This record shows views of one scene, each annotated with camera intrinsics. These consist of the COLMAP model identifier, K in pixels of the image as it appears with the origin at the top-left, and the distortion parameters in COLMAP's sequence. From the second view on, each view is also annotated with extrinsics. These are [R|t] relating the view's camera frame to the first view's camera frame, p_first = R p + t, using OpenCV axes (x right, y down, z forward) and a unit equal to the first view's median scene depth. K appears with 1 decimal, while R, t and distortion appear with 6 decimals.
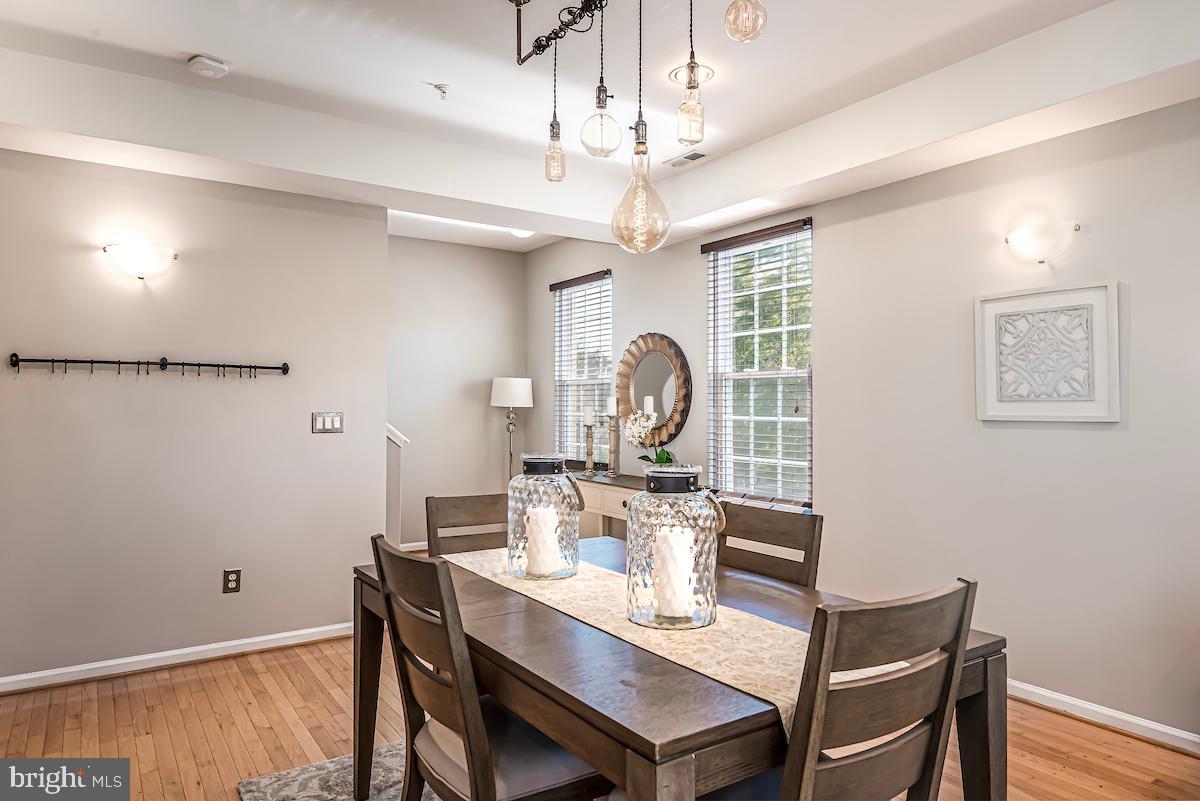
lens RADIAL K [[744.0, 0, 620.1], [0, 744.0, 403.5], [0, 0, 1]] dist [0.026157, -0.004790]
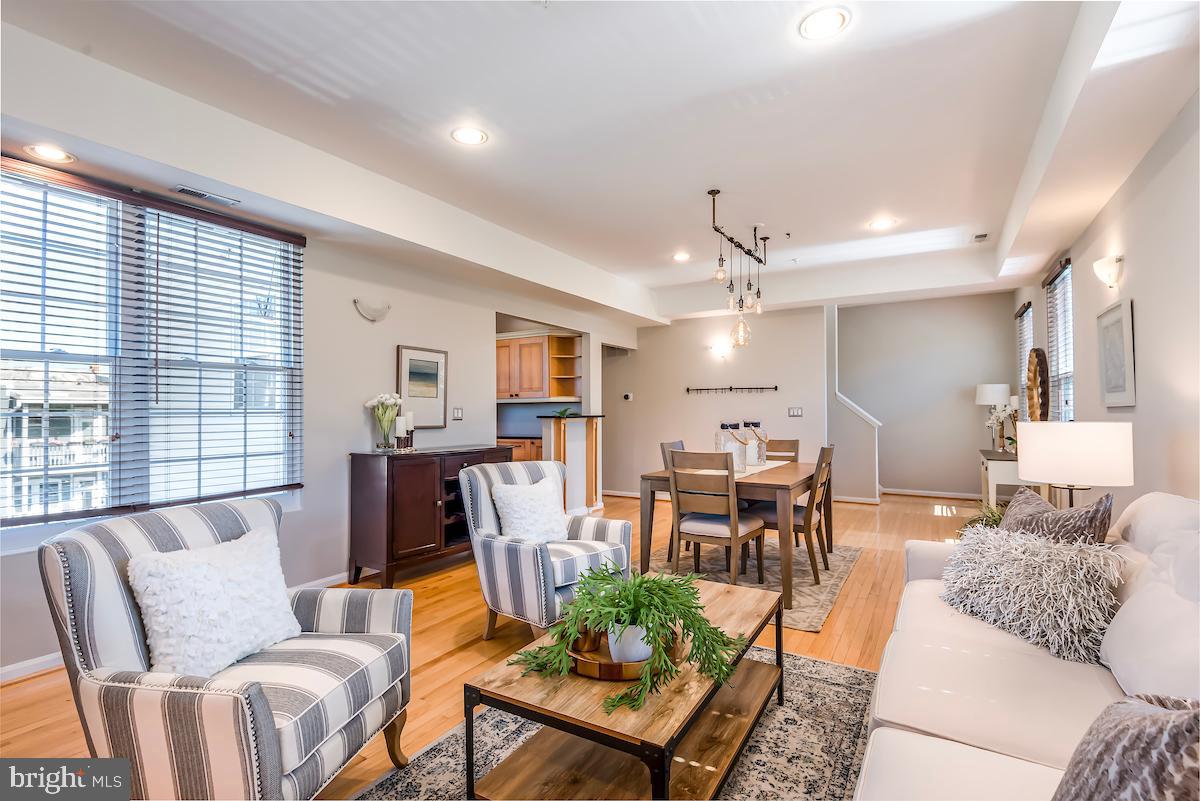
lens RADIAL K [[564.5, 0, 591.8], [0, 564.5, 403.1], [0, 0, 1]] dist [-0.000314, -0.001053]
pose [[0.425141, -0.013989, -0.905019, 0.918698], [0.003799, 0.999899, -0.013671, 0.020722], [0.905119, 0.002374, 0.425151, -0.245101]]
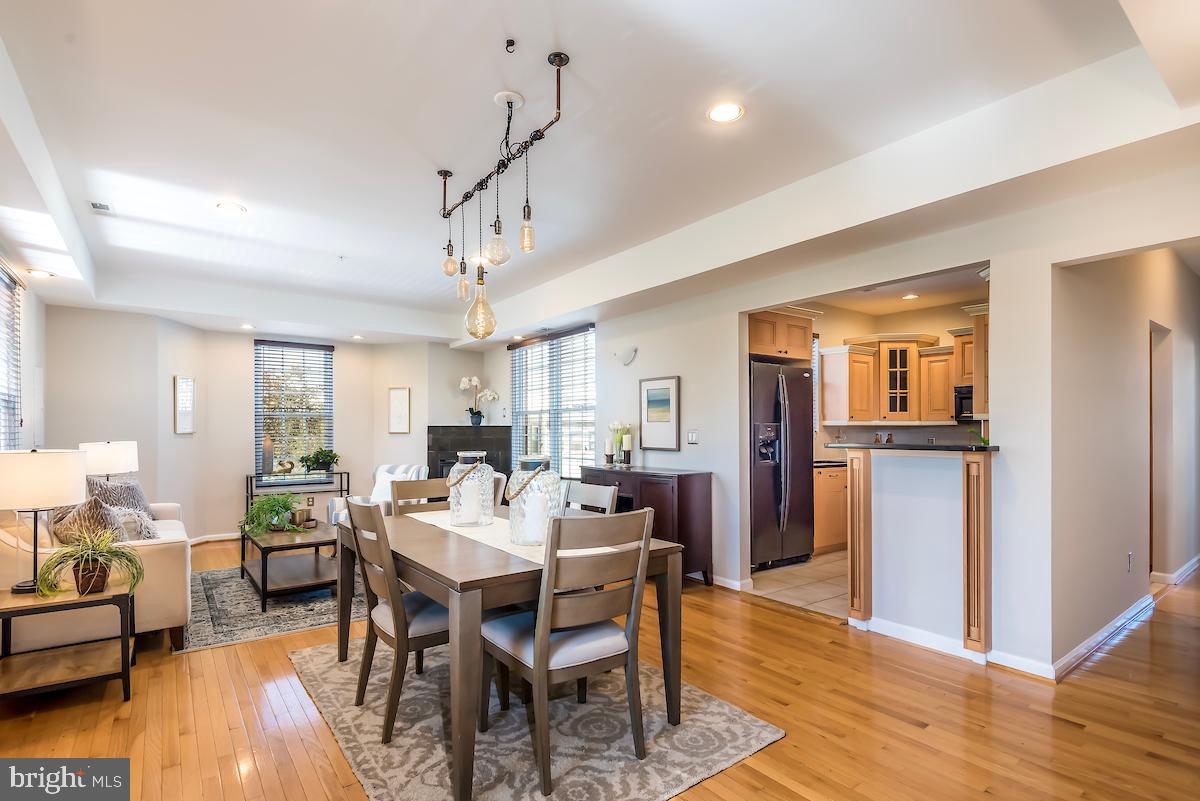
lens RADIAL K [[564.5, 0, 590.5], [0, 564.5, 431.9], [0, 0, 1]] dist [-0.000314, -0.001053]
pose [[-0.998457, 0.003589, -0.055411, -0.100940], [0.003641, 0.999993, -0.000821, 0.013621], [0.055408, -0.001022, -0.998463, 1.277025]]
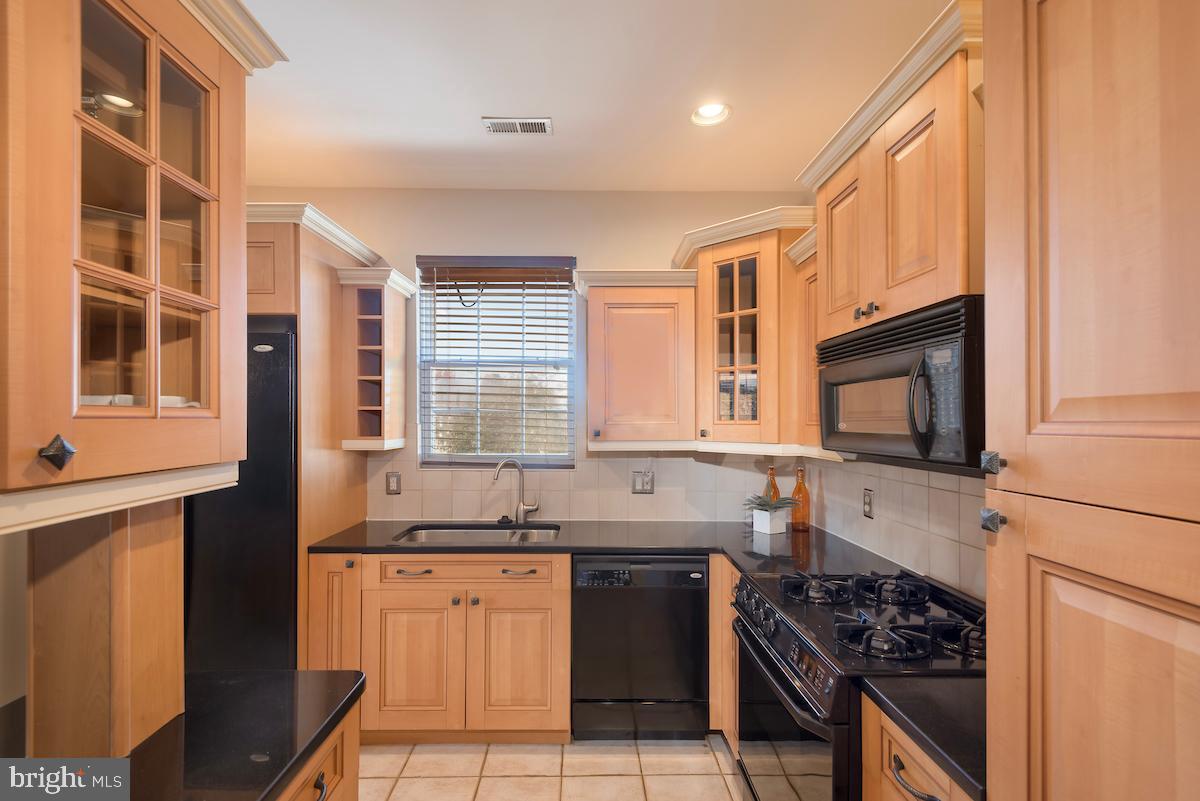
lens RADIAL K [[545.3, 0, 595.3], [0, 545.3, 417.3], [0, 0, 1]] dist [0.022012, -0.013115]
pose [[-0.849543, 0.001264, 0.527518, -1.356295], [-0.001712, 0.999985, -0.005153, -0.046971], [-0.527517, -0.005281, -0.849528, 0.235490]]
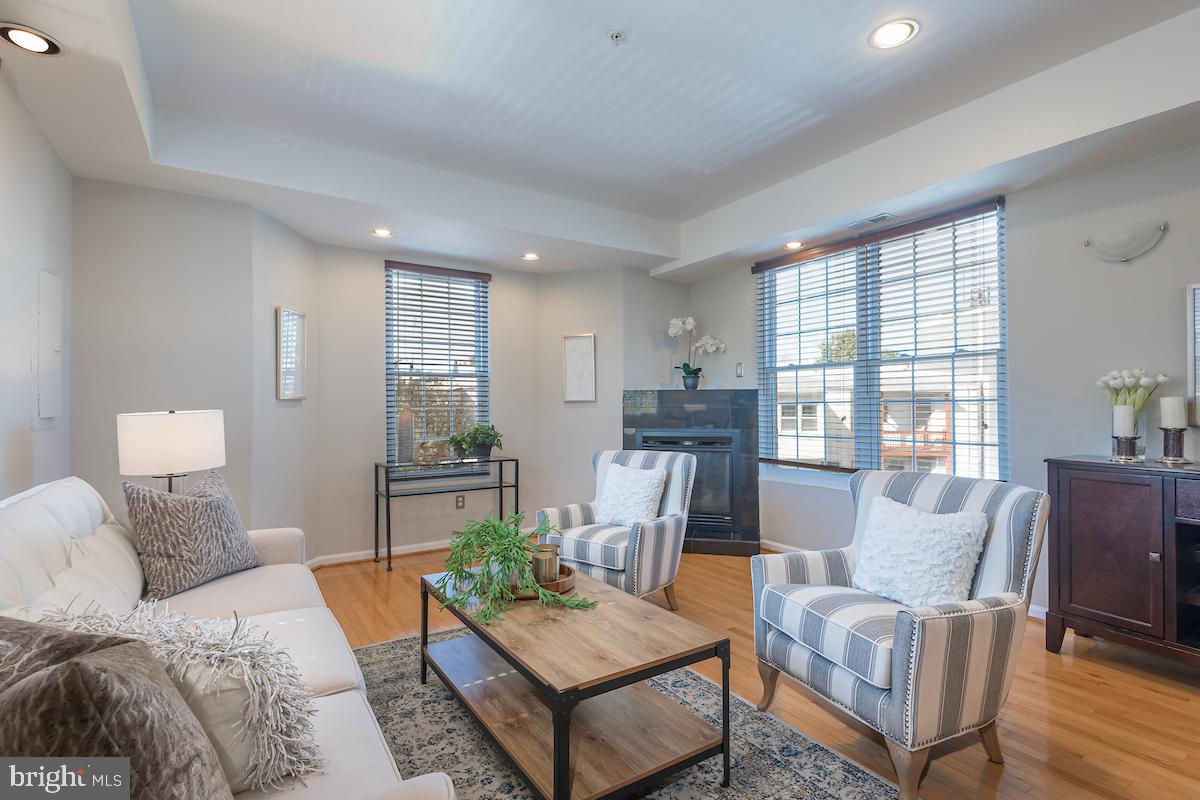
lens RADIAL K [[564.5, 0, 594.7], [0, 564.5, 406.2], [0, 0, 1]] dist [-0.000314, -0.001053]
pose [[-0.999656, 0.004064, 0.025930, 0.407602], [0.003965, 0.999985, -0.003883, 0.031886], [-0.025945, -0.003779, -0.999656, 0.587613]]
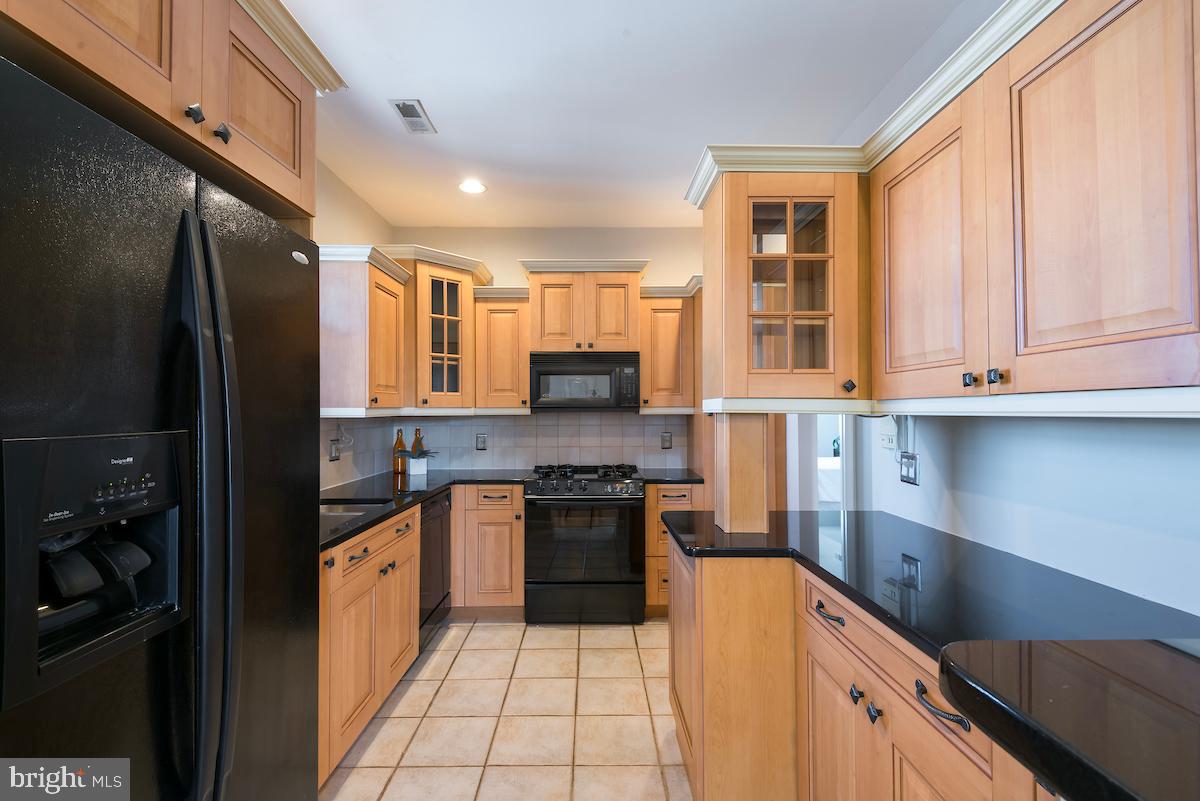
lens RADIAL K [[545.3, 0, 591.8], [0, 545.3, 402.9], [0, 0, 1]] dist [0.022012, -0.013115]
pose [[-0.540561, -0.007227, -0.841274, -0.492231], [0.006864, 0.999892, -0.013000, -0.013923], [0.841277, -0.012801, -0.540453, 0.305906]]
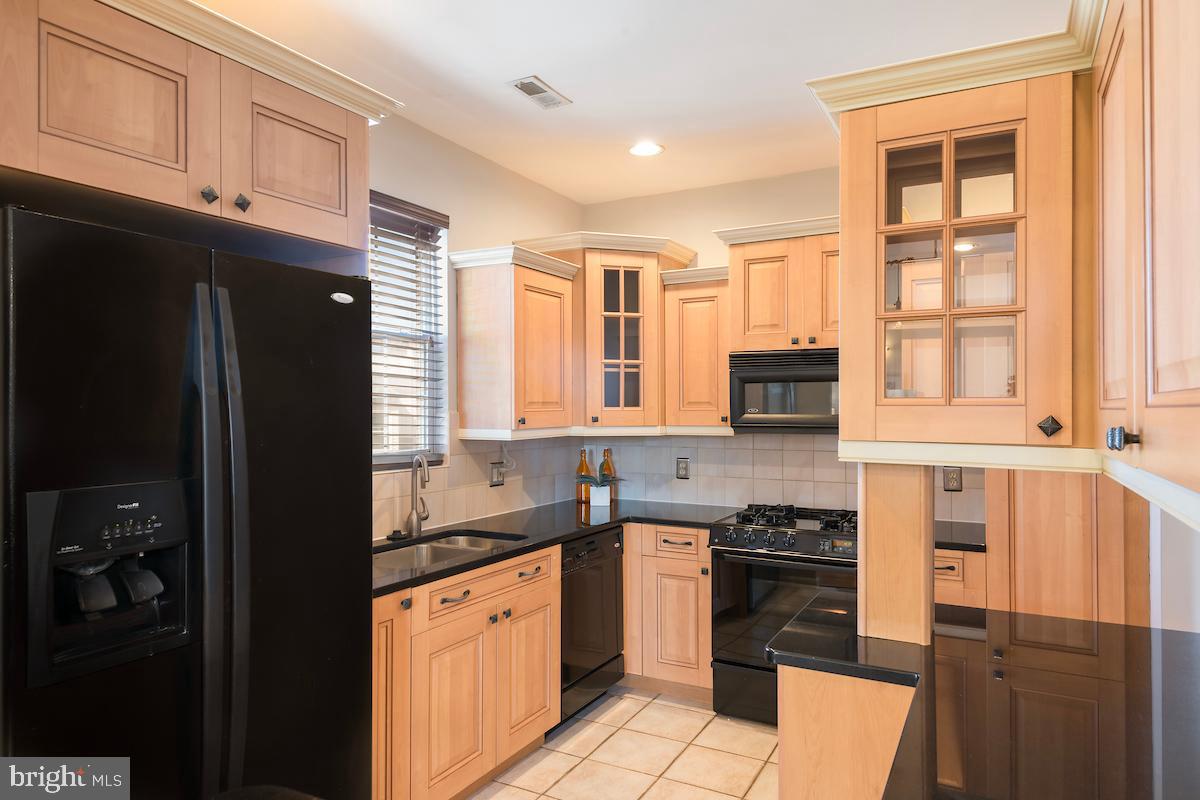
lens RADIAL K [[744.0, 0, 582.4], [0, 744.0, 405.8], [0, 0, 1]] dist [0.026157, -0.004790]
pose [[-0.881859, 0.001849, -0.471510, -0.610424], [0.004392, 0.999981, -0.004292, -0.044398], [0.471493, -0.005856, -0.881850, 0.475777]]
